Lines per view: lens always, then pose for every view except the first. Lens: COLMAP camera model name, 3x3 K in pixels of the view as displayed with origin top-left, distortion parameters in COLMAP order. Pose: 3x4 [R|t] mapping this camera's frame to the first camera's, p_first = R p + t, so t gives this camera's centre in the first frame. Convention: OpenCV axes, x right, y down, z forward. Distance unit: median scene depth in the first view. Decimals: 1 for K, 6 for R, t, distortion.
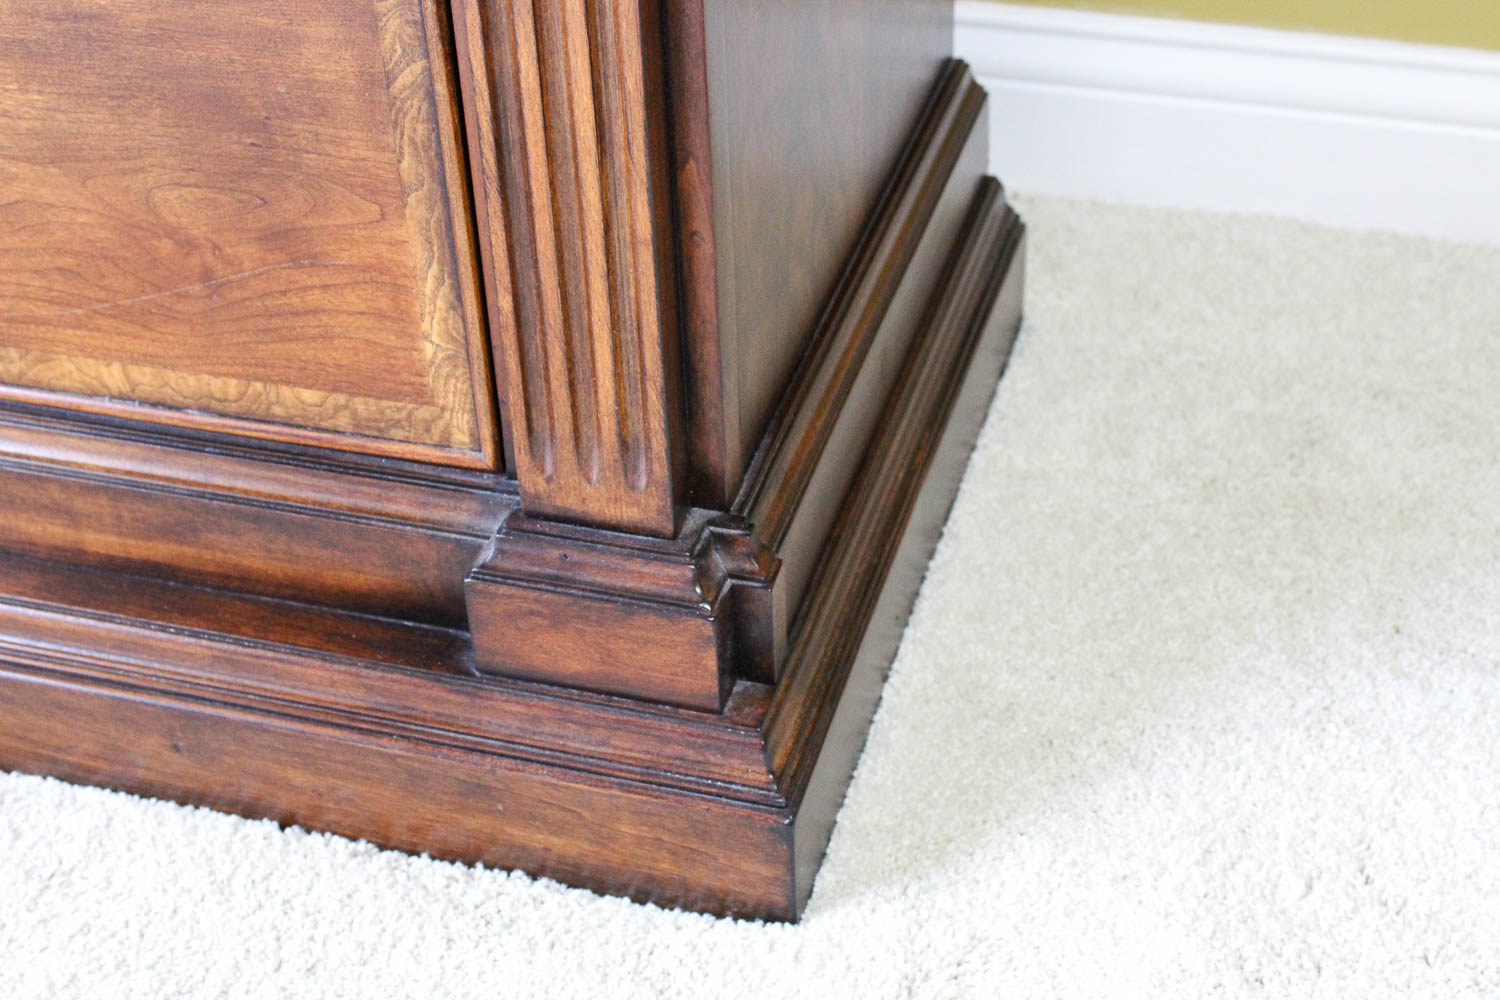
lens RADIAL K [[2282.3, 0, 750.0], [0, 2282.3, 500.0], [0, 0, 1]] dist [-0.045221, 0.092637]
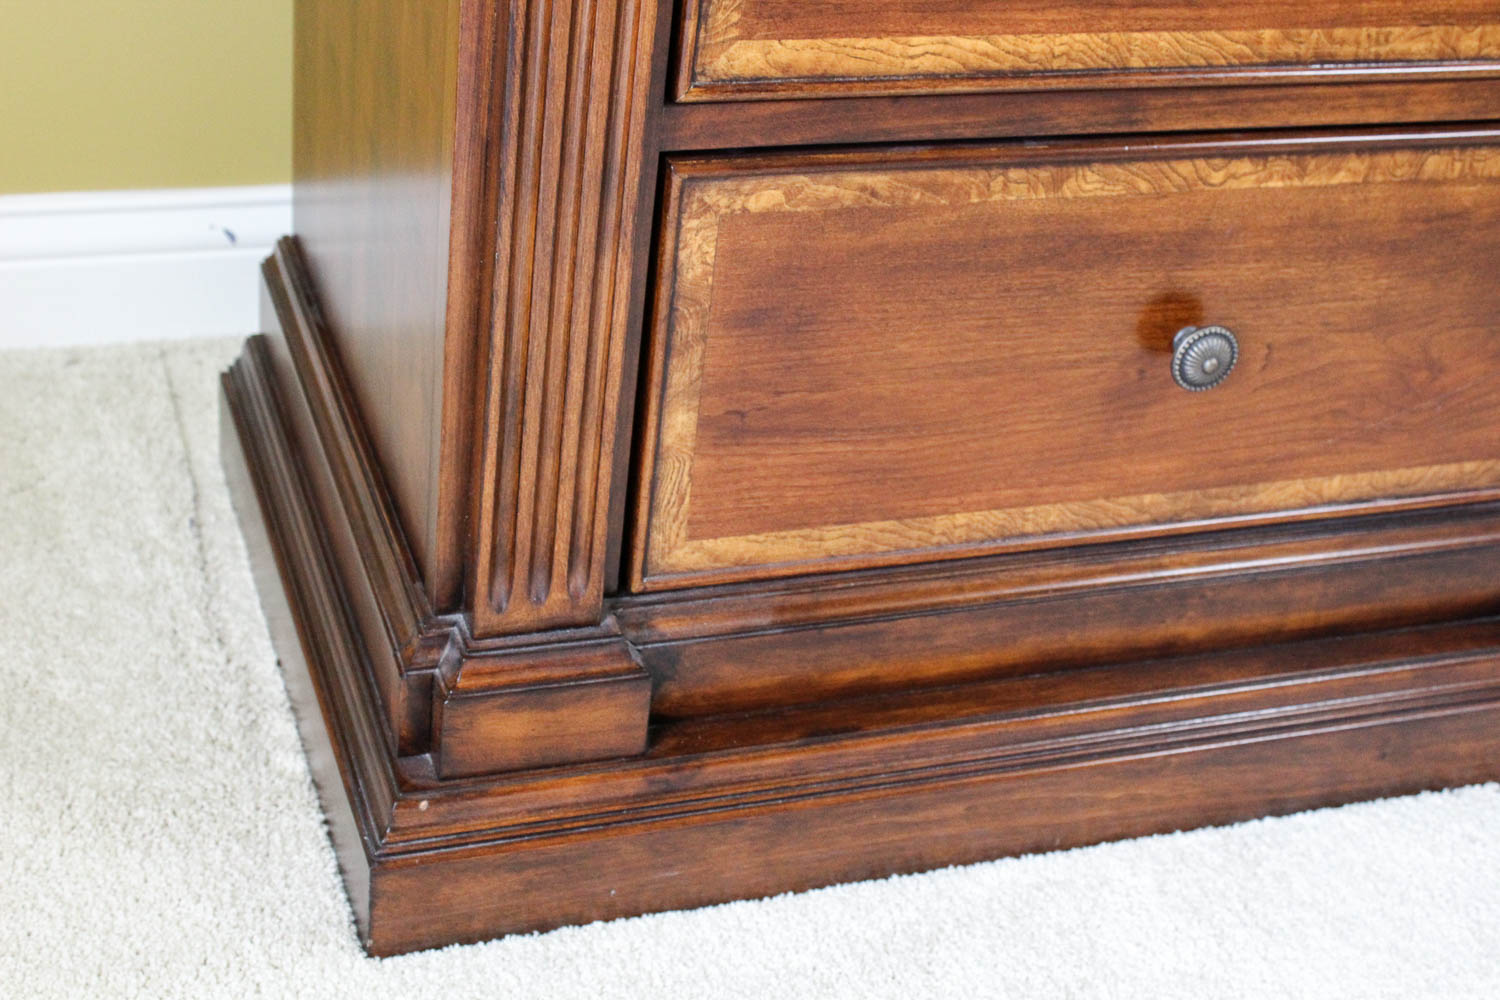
lens RADIAL K [[2282.3, 0, 750.0], [0, 2282.3, 500.0], [0, 0, 1]] dist [-0.045221, 0.092637]
pose [[0.805346, -0.207724, 0.555220, -1.333234], [0.232383, 0.972258, 0.026679, -0.166459], [-0.545359, 0.107538, 0.831276, 0.089249]]
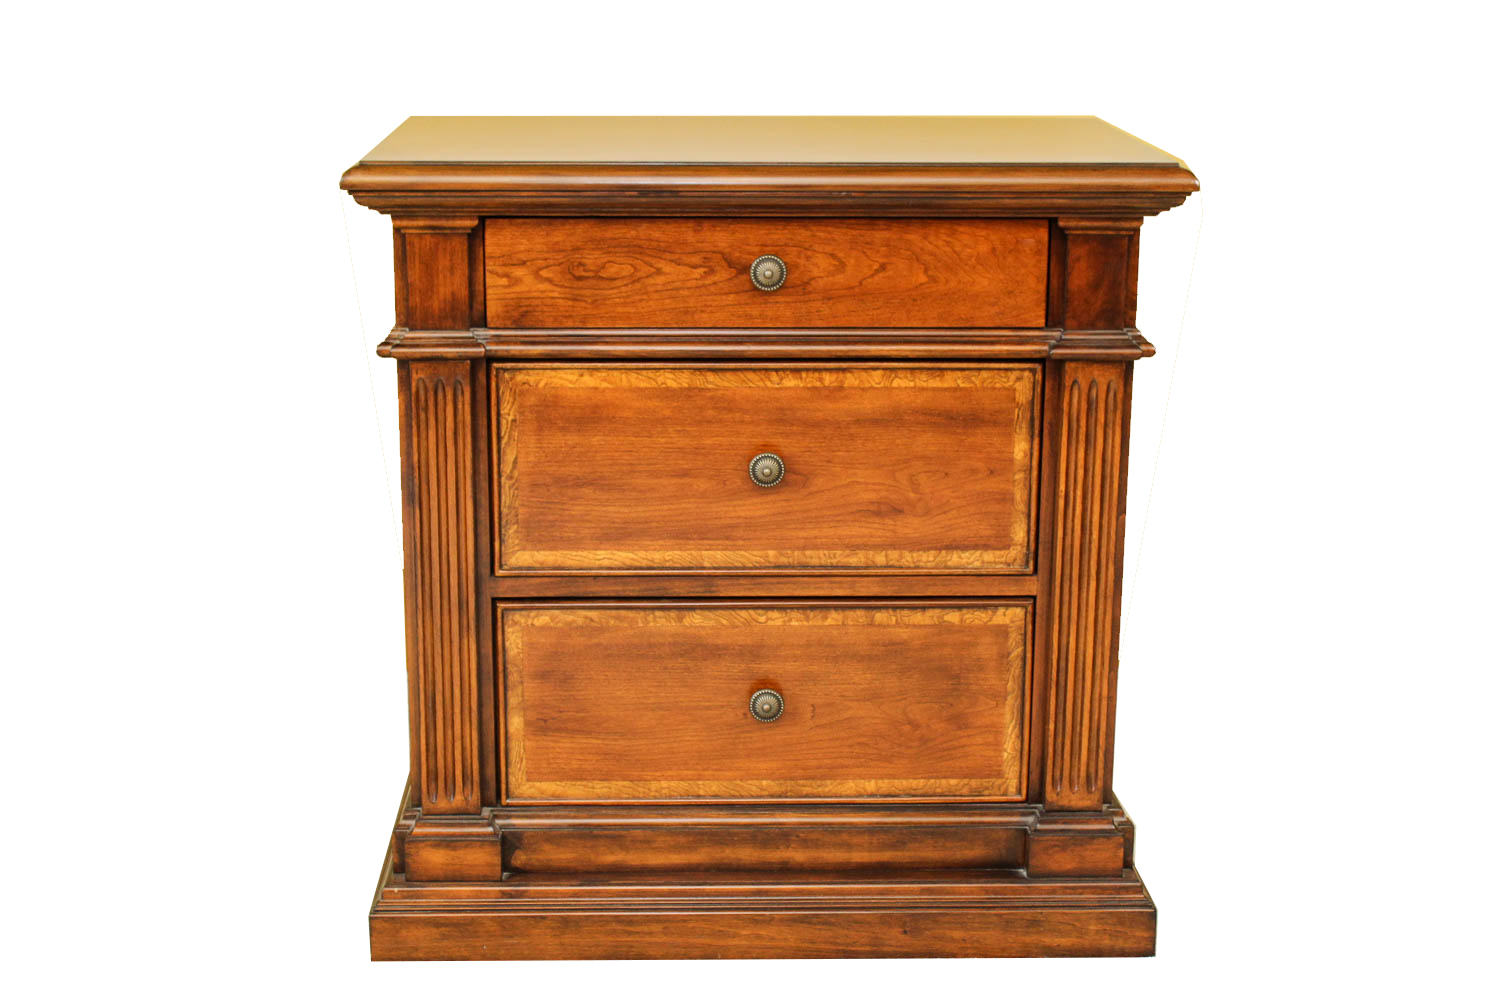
lens RADIAL K [[2282.3, 0, 750.0], [0, 2282.3, 500.0], [0, 0, 1]] dist [-0.045221, 0.092637]
pose [[0.948517, -0.040670, 0.314103, -1.268140], [0.154883, 0.924616, -0.347991, 0.553292], [-0.276272, 0.378724, 0.883313, -1.459501]]
